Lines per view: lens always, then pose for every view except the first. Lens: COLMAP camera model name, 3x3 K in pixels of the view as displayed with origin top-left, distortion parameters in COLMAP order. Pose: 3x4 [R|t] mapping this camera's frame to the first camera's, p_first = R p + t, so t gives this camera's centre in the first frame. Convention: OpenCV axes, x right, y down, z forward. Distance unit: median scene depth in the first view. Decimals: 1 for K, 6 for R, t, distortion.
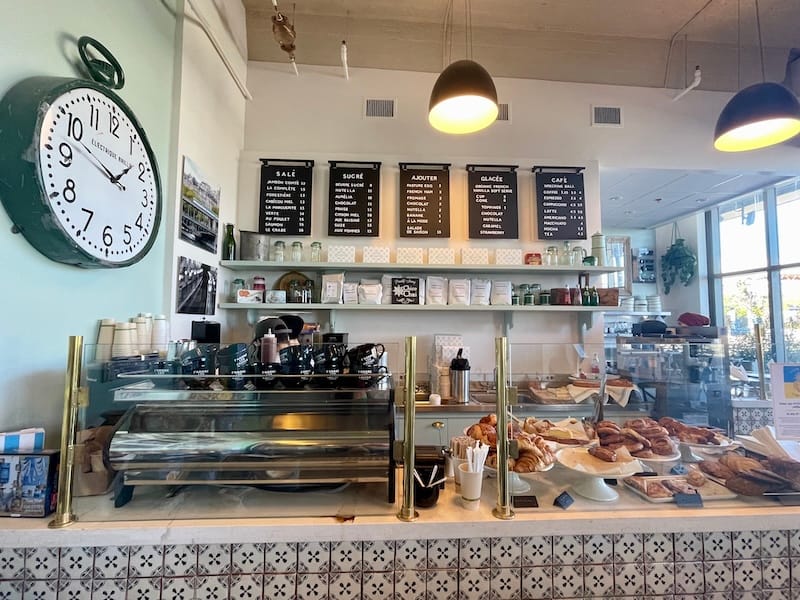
lens RADIAL K [[381.4, 0, 399.1], [0, 381.4, 298.3], [0, 0, 1]] dist [-0.003568, 0.000617]
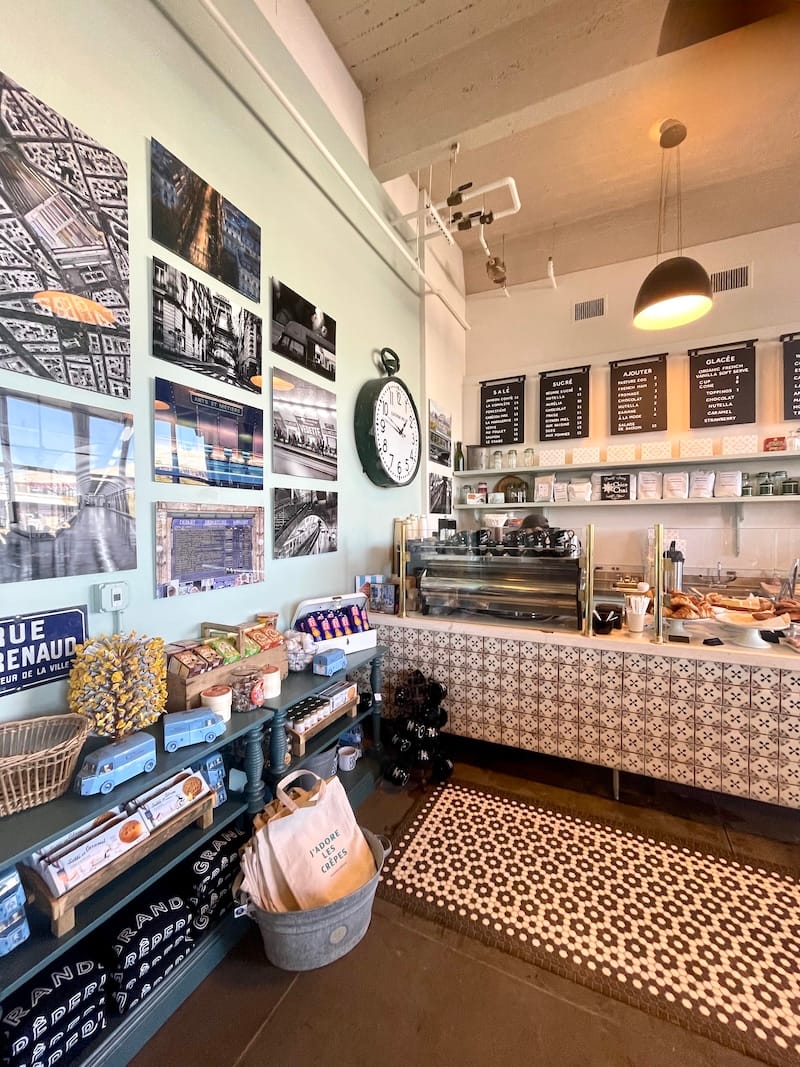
lens RADIAL K [[432.6, 0, 399.8], [0, 432.6, 532.8], [0, 0, 1]] dist [-0.003330, -0.000261]
pose [[0.869915, -0.002361, -0.493196, 0.086375], [0.046174, 0.995986, 0.076676, -0.013227], [0.491035, -0.089474, 0.866533, -0.346720]]
